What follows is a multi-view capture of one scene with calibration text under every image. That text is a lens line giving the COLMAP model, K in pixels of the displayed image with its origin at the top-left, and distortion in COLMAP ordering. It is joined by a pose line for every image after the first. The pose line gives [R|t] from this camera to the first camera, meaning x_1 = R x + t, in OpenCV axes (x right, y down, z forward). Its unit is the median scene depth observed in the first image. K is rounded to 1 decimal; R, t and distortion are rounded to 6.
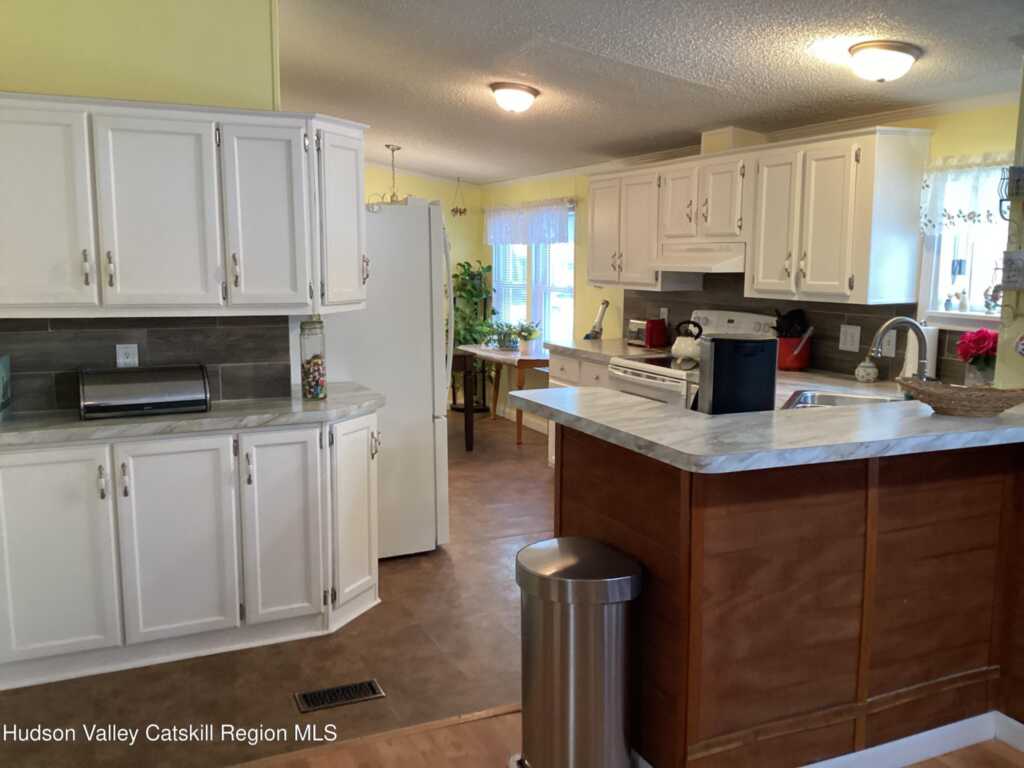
lens RADIAL K [[915.2, 0, 505.1], [0, 915.2, 387.8], [0, 0, 1]] dist [0.084860, -0.149921]
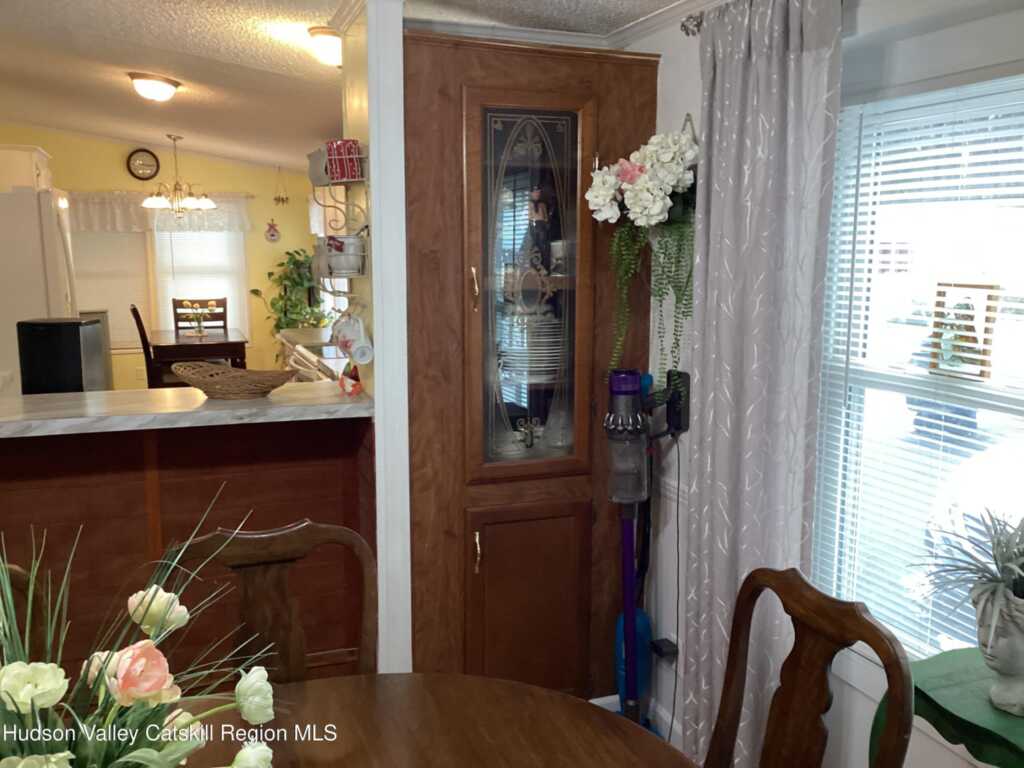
lens RADIAL K [[915.2, 0, 519.7], [0, 915.2, 385.0], [0, 0, 1]] dist [0.084860, -0.149921]
pose [[0.998833, 0.004554, -0.048092, 0.480815], [-0.004217, 0.999966, 0.007109, 0.003474], [0.048122, -0.006898, 0.998818, 0.007393]]
